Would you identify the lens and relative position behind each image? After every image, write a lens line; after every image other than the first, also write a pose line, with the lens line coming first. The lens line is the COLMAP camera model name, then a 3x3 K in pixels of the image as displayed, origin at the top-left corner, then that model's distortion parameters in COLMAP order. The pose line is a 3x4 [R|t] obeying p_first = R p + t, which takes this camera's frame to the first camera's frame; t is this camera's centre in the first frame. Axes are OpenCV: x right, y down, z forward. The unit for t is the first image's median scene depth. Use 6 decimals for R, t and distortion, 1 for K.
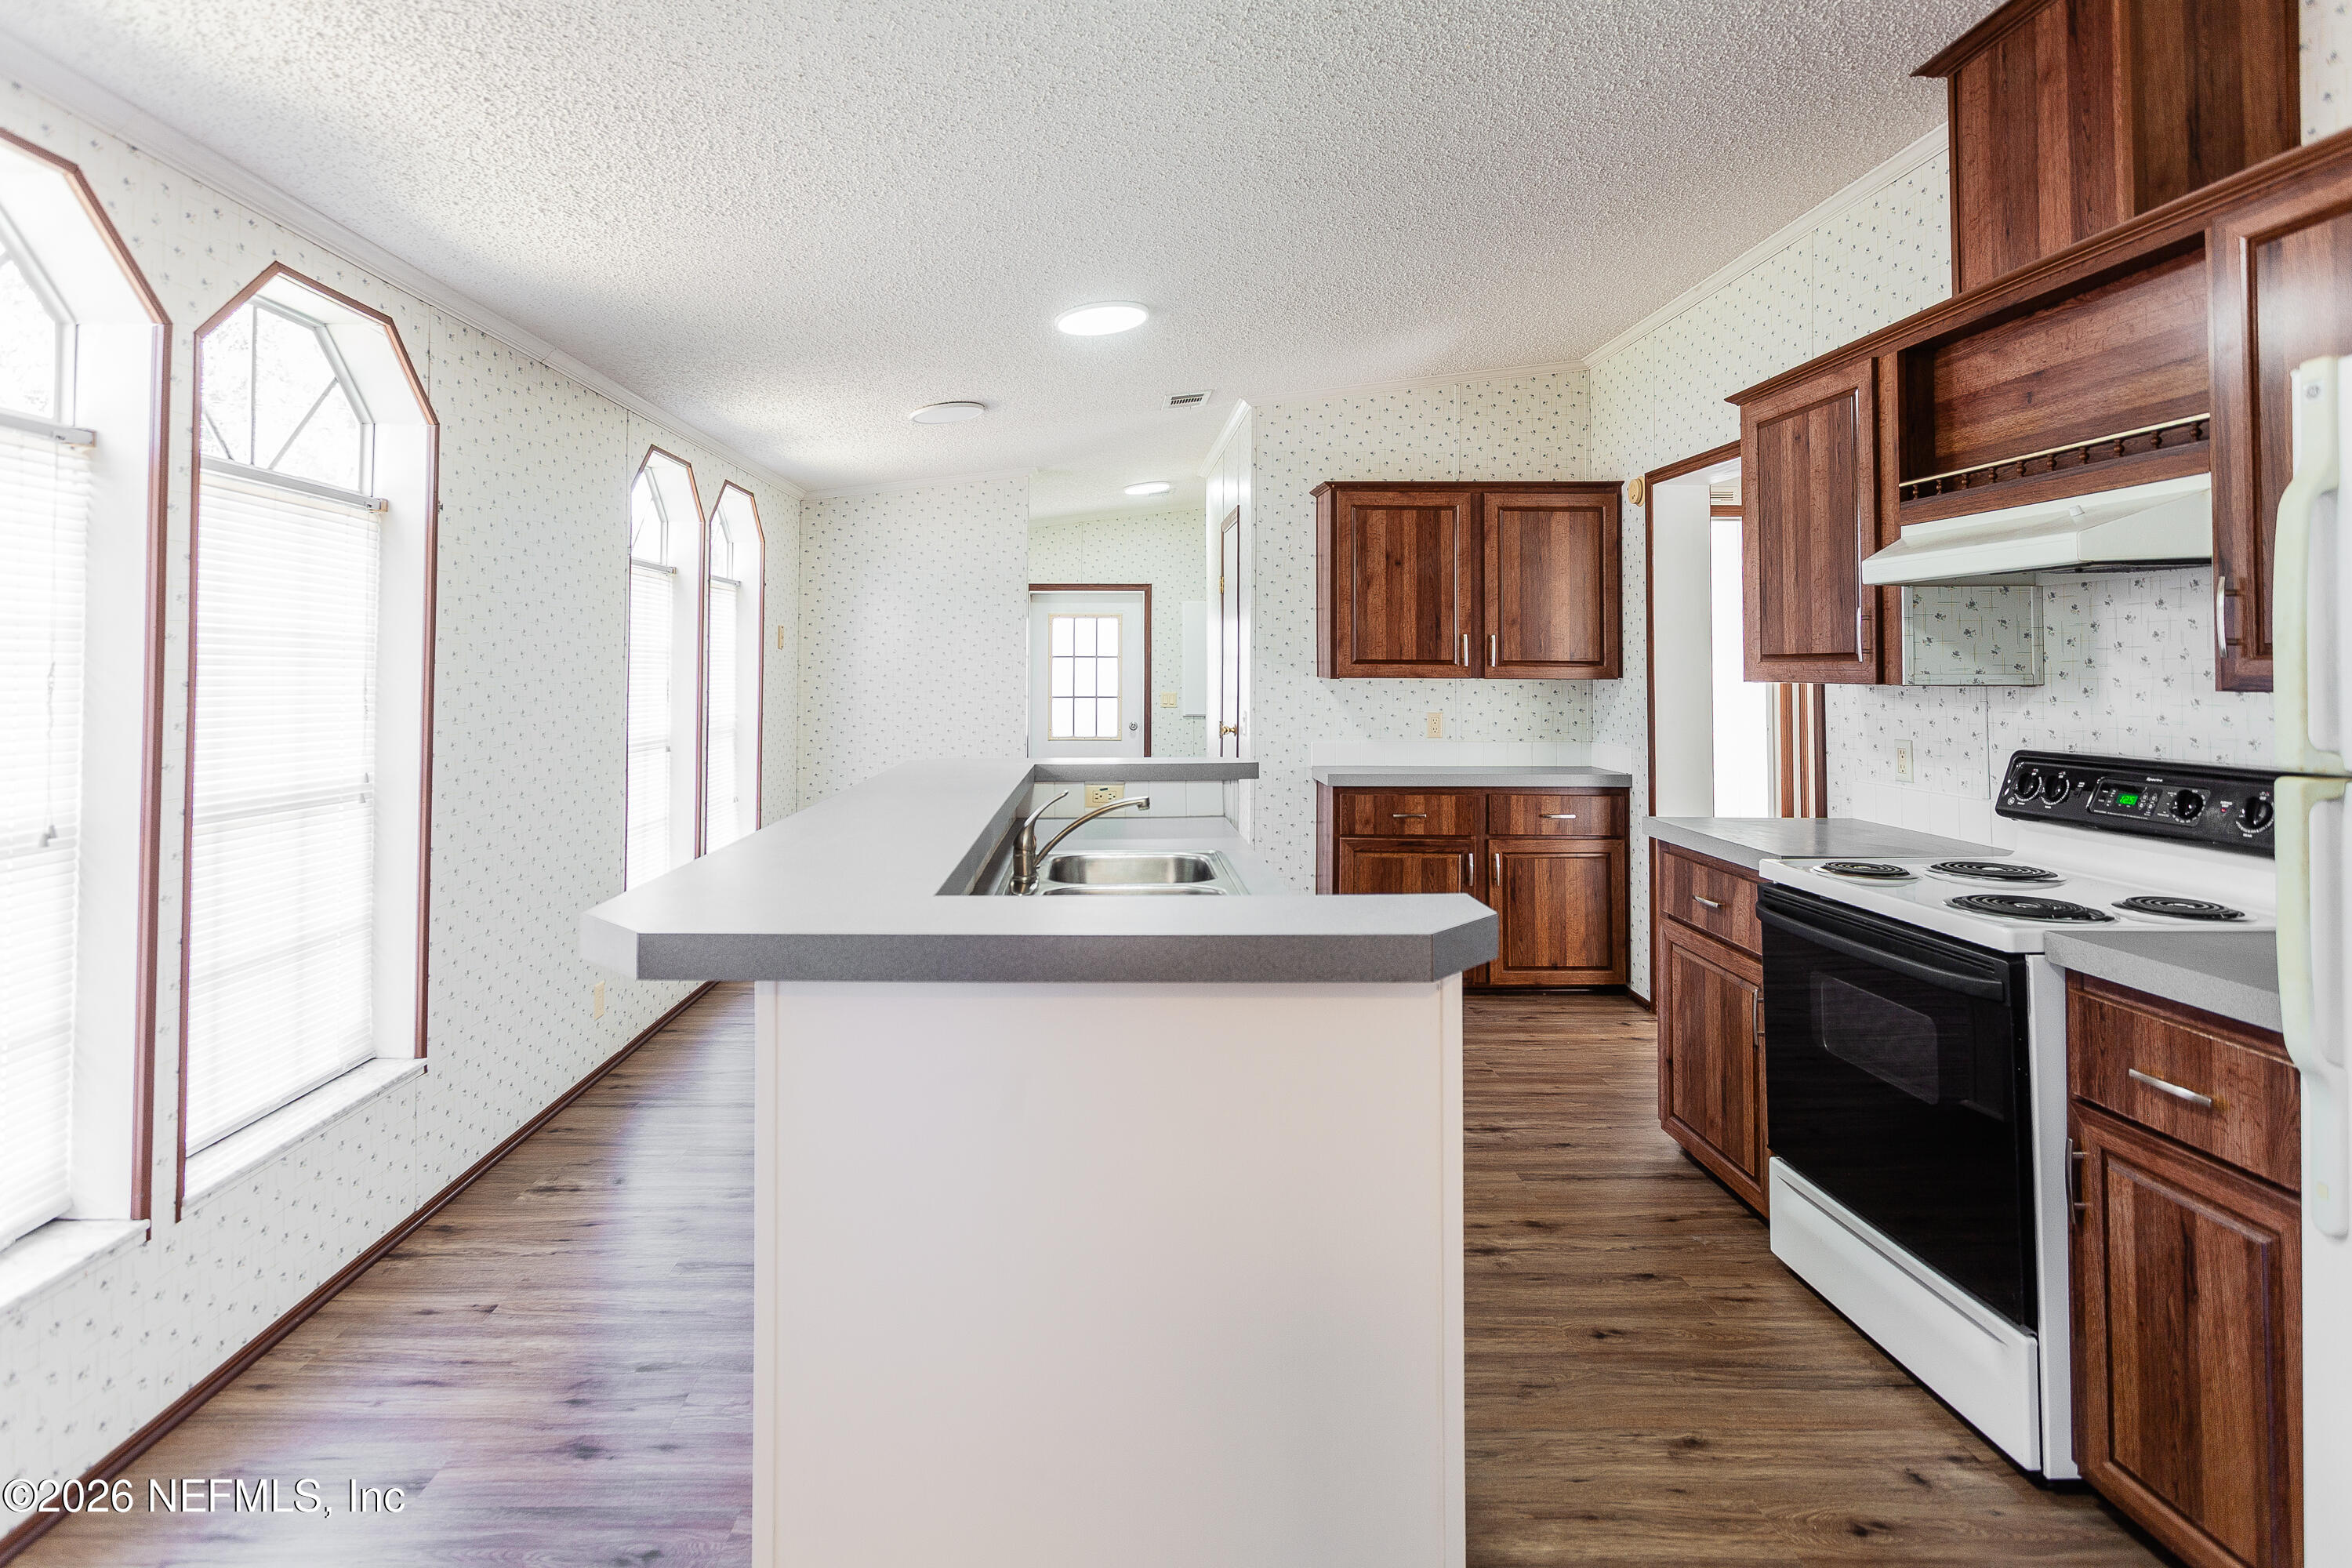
lens RADIAL K [[1193.9, 0, 1089.7], [0, 1193.9, 634.2], [0, 0, 1]] dist [-0.002593, -0.000169]
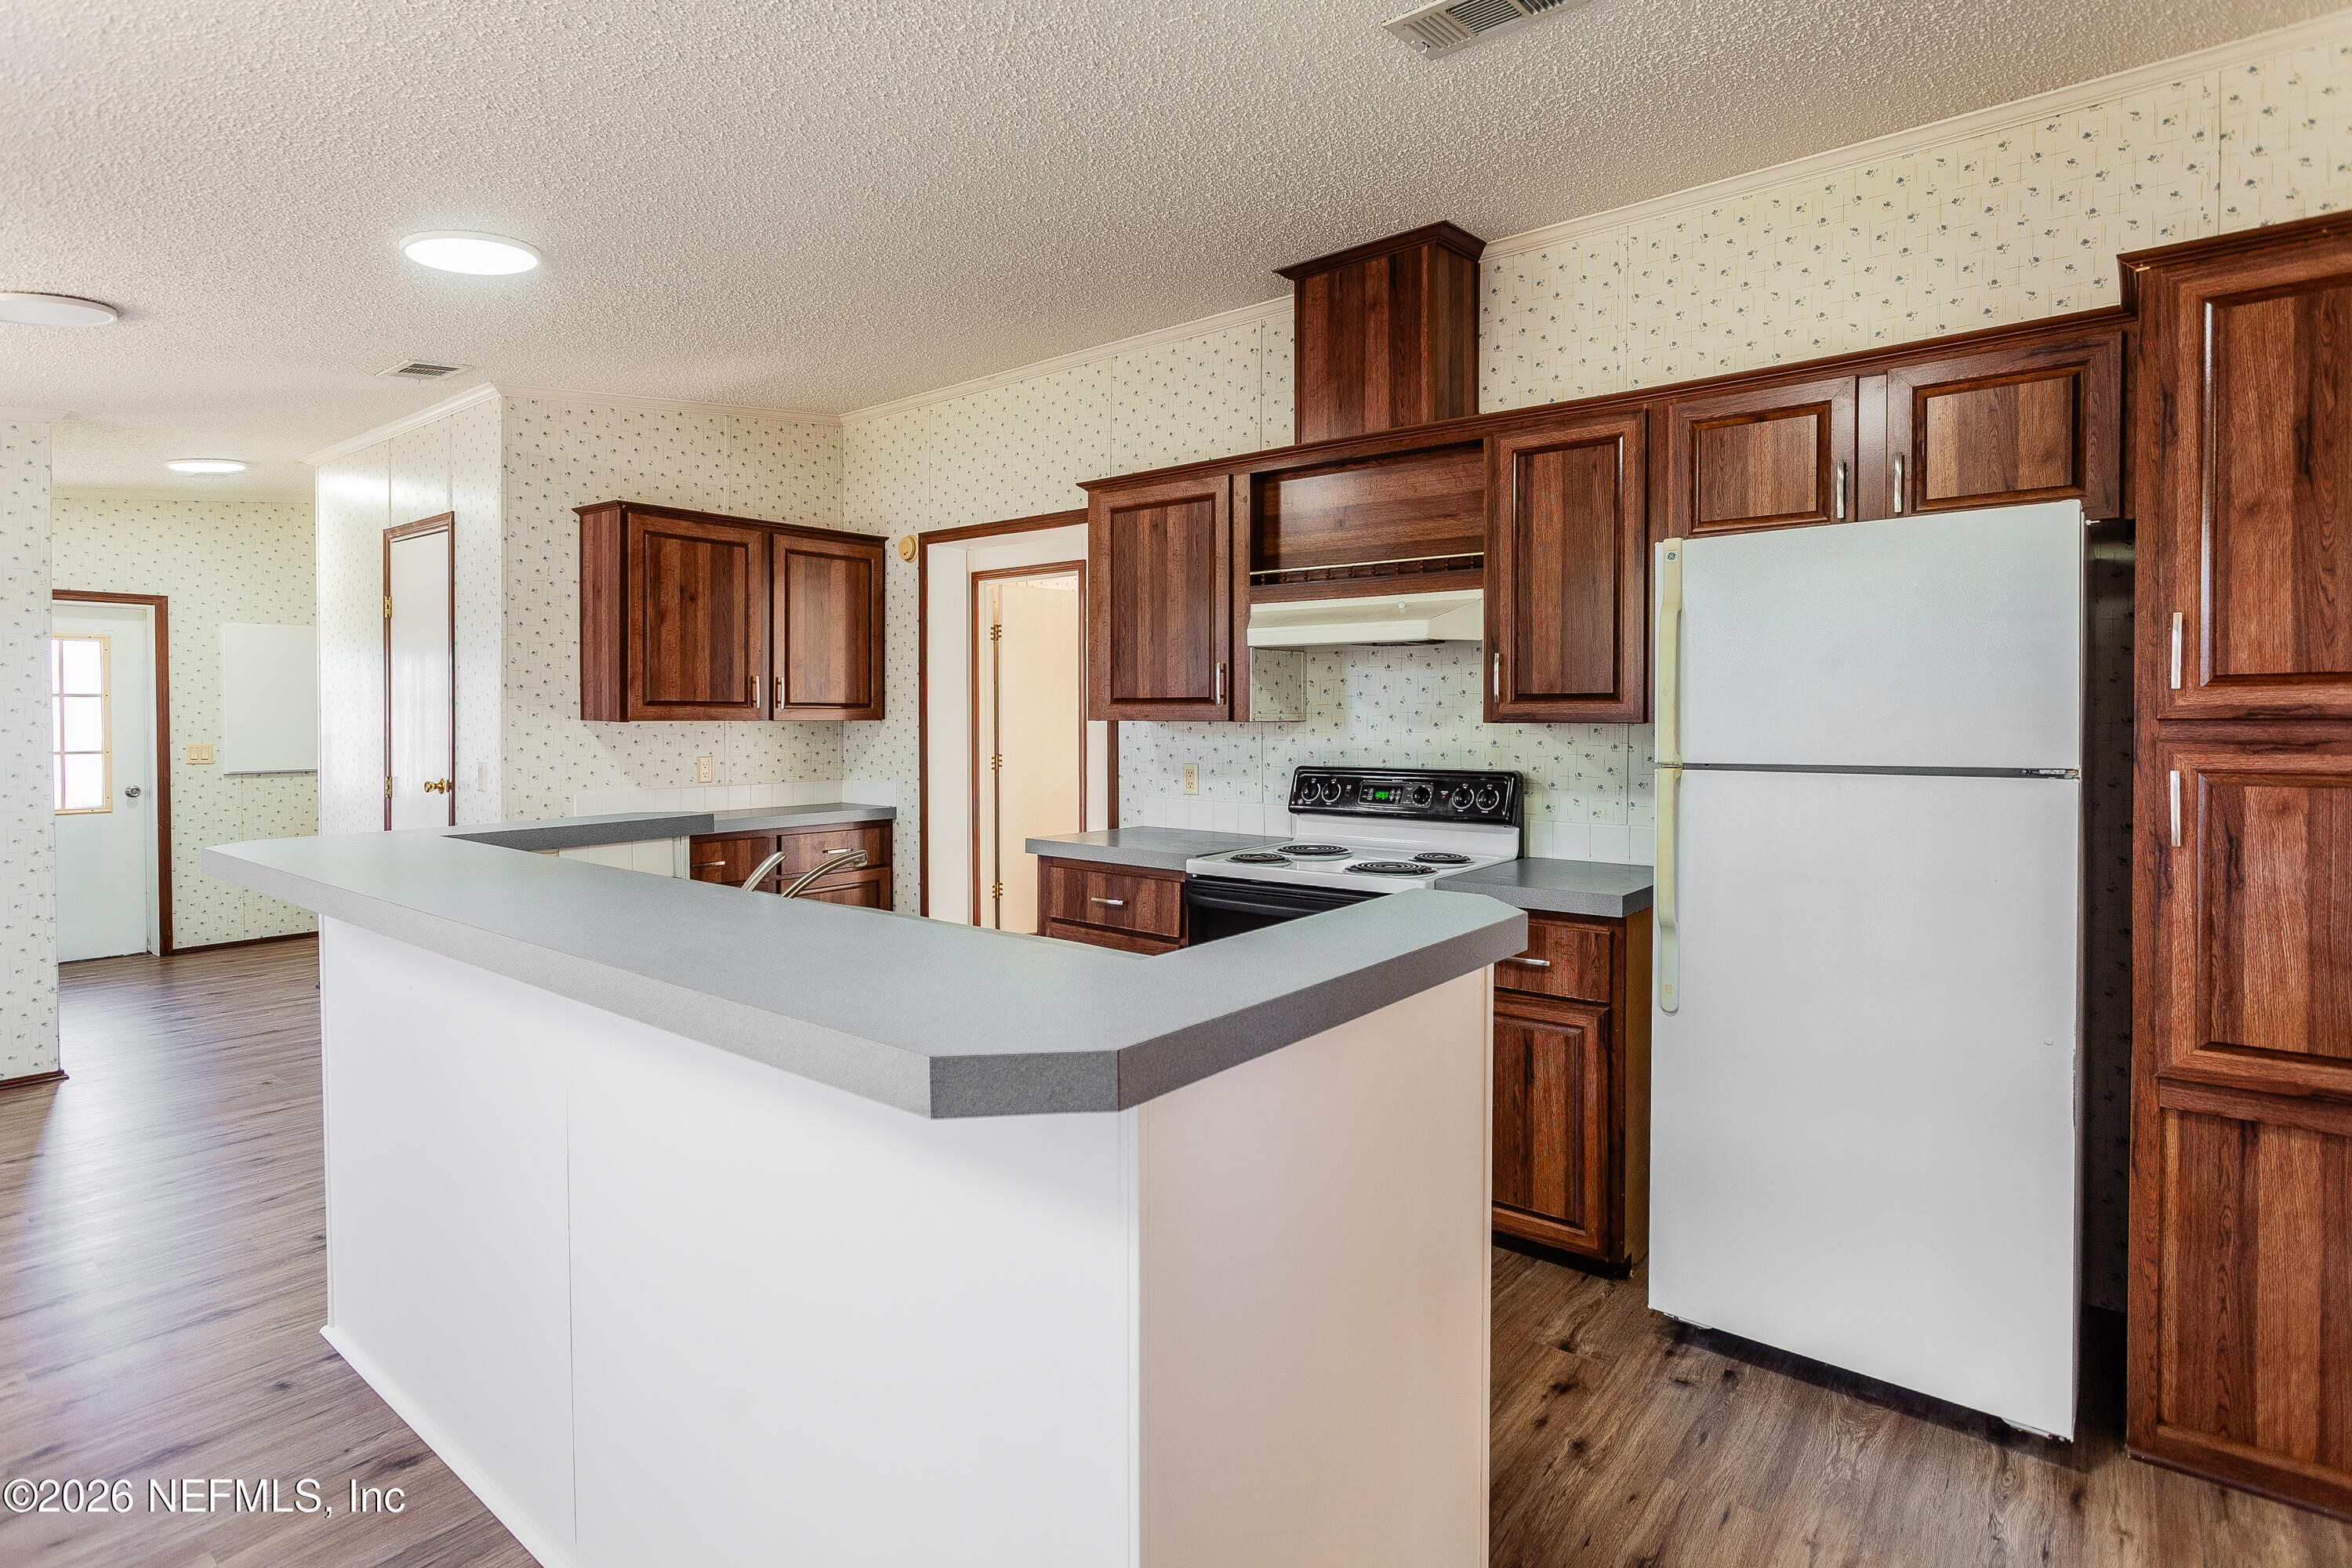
lens RADIAL K [[1180.4, 0, 1171.7], [0, 1180.4, 732.9], [0, 0, 1]] dist [-0.039948, 0.032279]
pose [[0.617384, -0.015610, 0.786507, -0.241506], [-0.021131, 0.999113, 0.036417, 0.004800], [-0.786378, -0.039102, 0.616507, 0.136094]]
